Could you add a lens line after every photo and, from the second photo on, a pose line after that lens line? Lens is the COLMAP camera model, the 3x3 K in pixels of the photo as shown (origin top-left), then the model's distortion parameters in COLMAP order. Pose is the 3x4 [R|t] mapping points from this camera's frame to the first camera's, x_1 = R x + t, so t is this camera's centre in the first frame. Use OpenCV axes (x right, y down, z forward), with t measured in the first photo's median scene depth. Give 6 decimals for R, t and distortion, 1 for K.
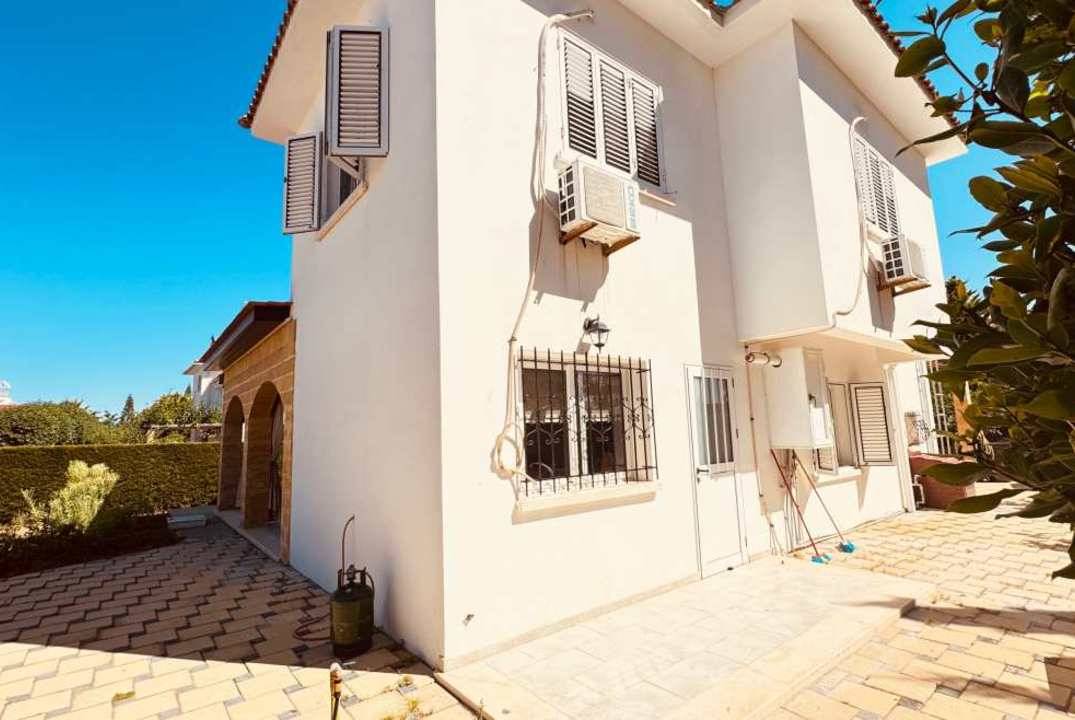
lens RADIAL K [[507.3, 0, 536.5], [0, 507.3, 358.4], [0, 0, 1]] dist [-0.000520, -0.000002]
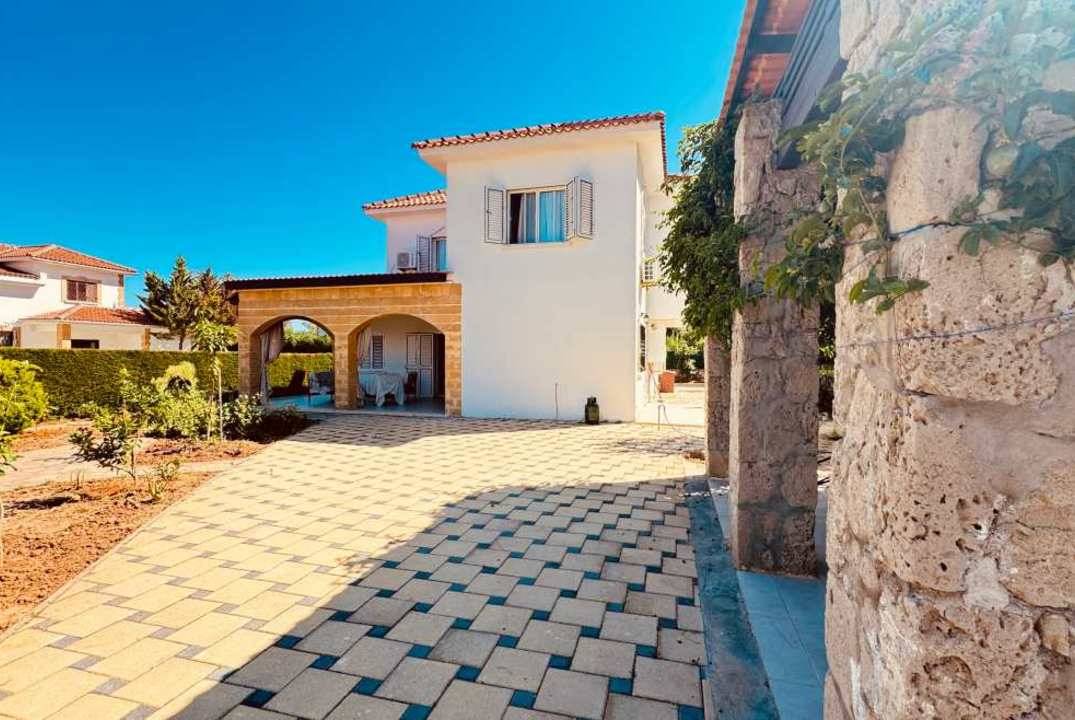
lens RADIAL K [[507.3, 0, 536.5], [0, 507.3, 358.4], [0, 0, 1]] dist [-0.000520, -0.000002]
pose [[0.808772, 0.030455, 0.587333, -1.851618], [-0.114030, 0.987828, 0.105800, -0.053903], [-0.576961, -0.152542, 0.802400, -0.865399]]
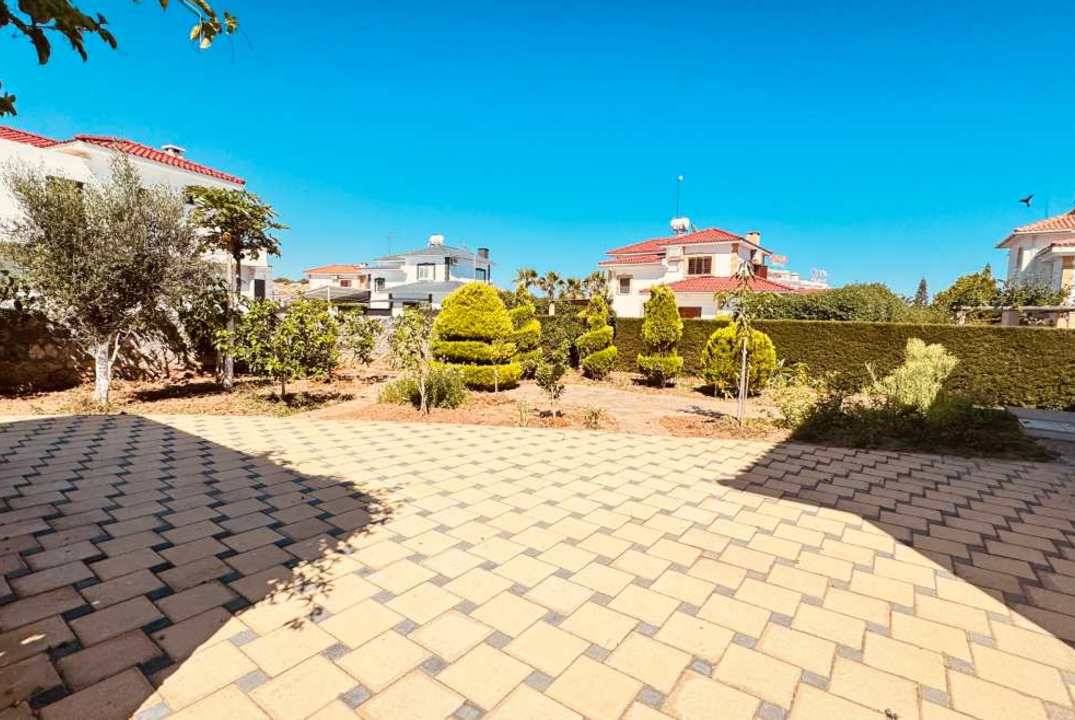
lens RADIAL K [[507.3, 0, 536.5], [0, 507.3, 358.4], [0, 0, 1]] dist [-0.000520, -0.000002]
pose [[0.252767, 0.116712, -0.960462, -0.371172], [0.103450, 0.983747, 0.146767, 0.059147], [0.961981, -0.136457, 0.236585, 0.222522]]
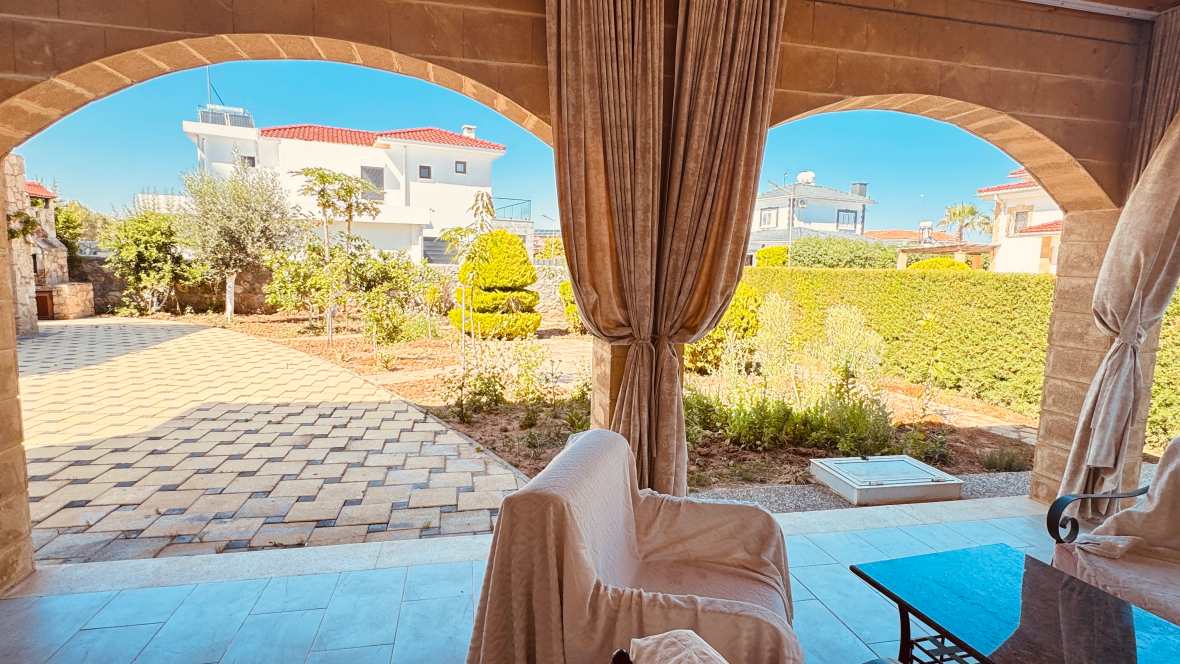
lens RADIAL K [[592.1, 0, 589.0], [0, 592.1, 330.2], [0, 0, 1]] dist [-0.003626, 0.000607]
pose [[-0.444521, 0.121276, -0.887521, -0.465911], [0.115196, 0.990305, 0.077625, 0.328572], [0.888330, -0.067733, -0.454182, 2.189104]]
